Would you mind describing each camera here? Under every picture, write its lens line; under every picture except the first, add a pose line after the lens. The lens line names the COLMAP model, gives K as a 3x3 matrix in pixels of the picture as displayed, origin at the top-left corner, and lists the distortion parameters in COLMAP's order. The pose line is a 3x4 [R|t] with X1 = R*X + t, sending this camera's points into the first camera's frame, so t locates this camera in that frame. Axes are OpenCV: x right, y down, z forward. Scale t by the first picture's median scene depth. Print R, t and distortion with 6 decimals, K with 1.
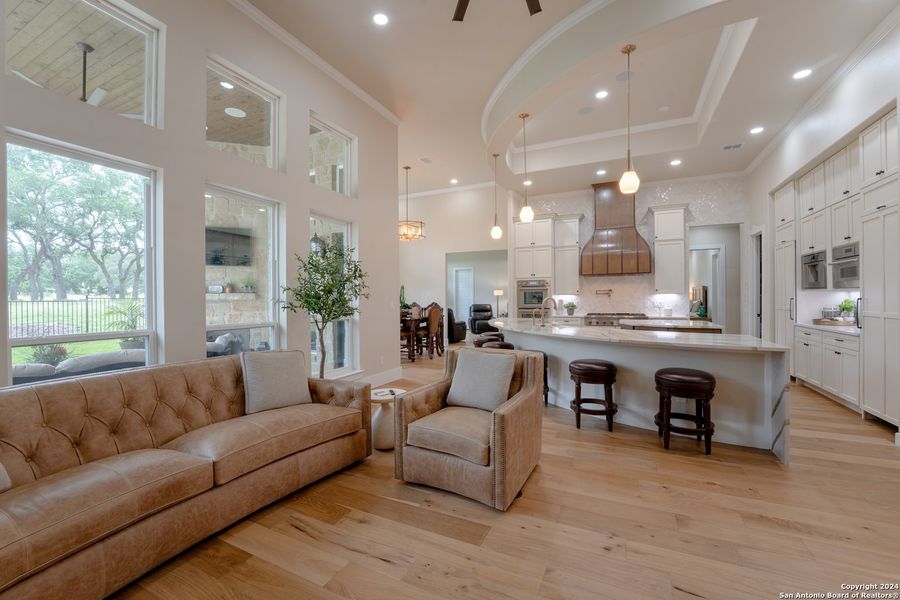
lens RADIAL K [[369.4, 0, 453.6], [0, 369.4, 297.7], [0, 0, 1]] dist [-0.023701, 0.002720]
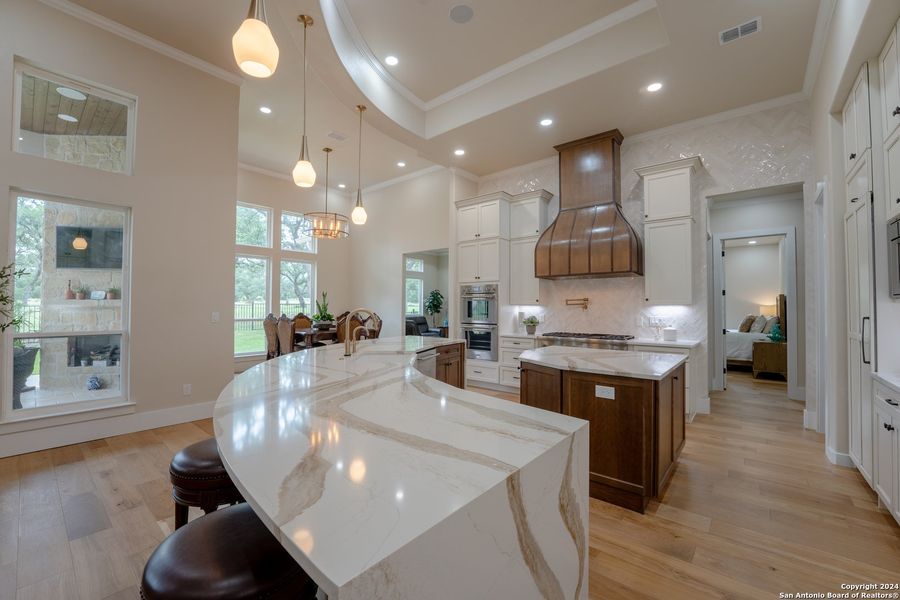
lens RADIAL K [[369.4, 0, 450.5], [0, 369.4, 297.7], [0, 0, 1]] dist [-0.023701, 0.002720]
pose [[0.968158, 0.005538, -0.250278, 0.360809], [-0.011752, 0.999658, -0.023341, -0.004784], [0.250063, 0.025539, 0.967893, 0.286840]]
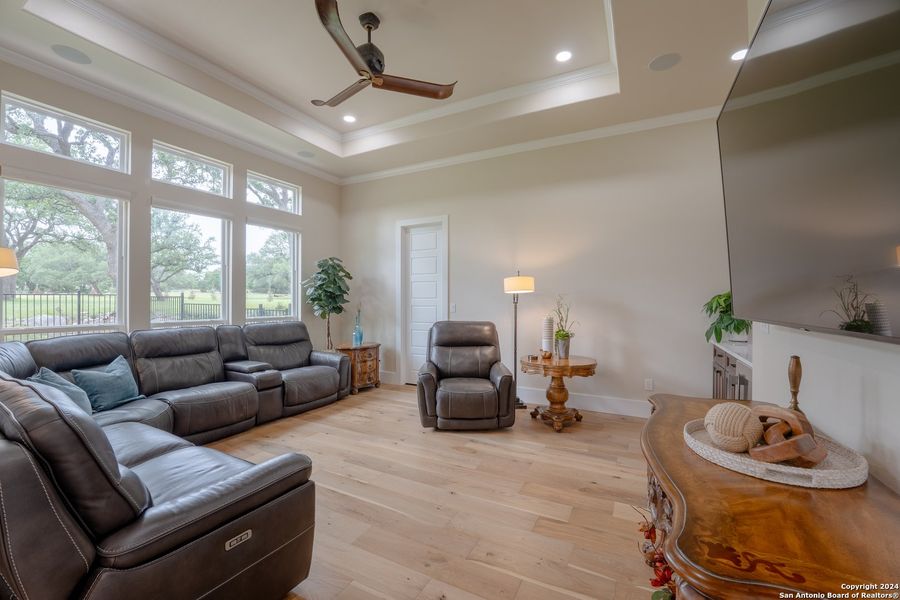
lens RADIAL K [[369.4, 0, 449.6], [0, 369.4, 299.2], [0, 0, 1]] dist [-0.023701, 0.002720]
pose [[0.999546, 0.009544, -0.028587, 0.123620], [-0.009654, 0.999947, -0.003702, -0.000347], [0.028550, 0.003977, 0.999584, 1.184871]]
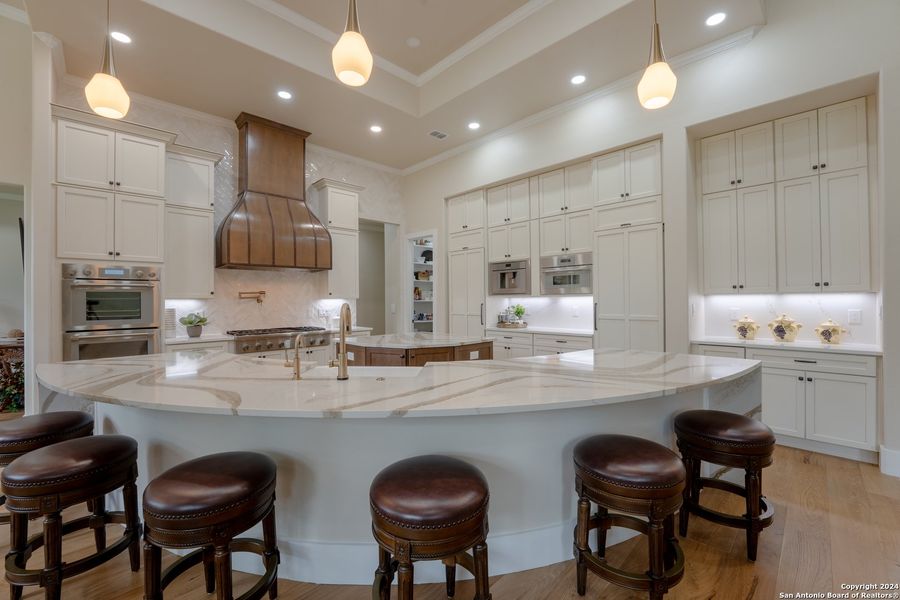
lens RADIAL K [[369.4, 0, 446.6], [0, 369.4, 300.8], [0, 0, 1]] dist [-0.023701, 0.002720]
pose [[0.350120, 0.002947, 0.936700, -0.055349], [0.005276, 0.999973, -0.005118, -0.001252], [-0.936690, 0.006734, 0.350095, 0.490292]]
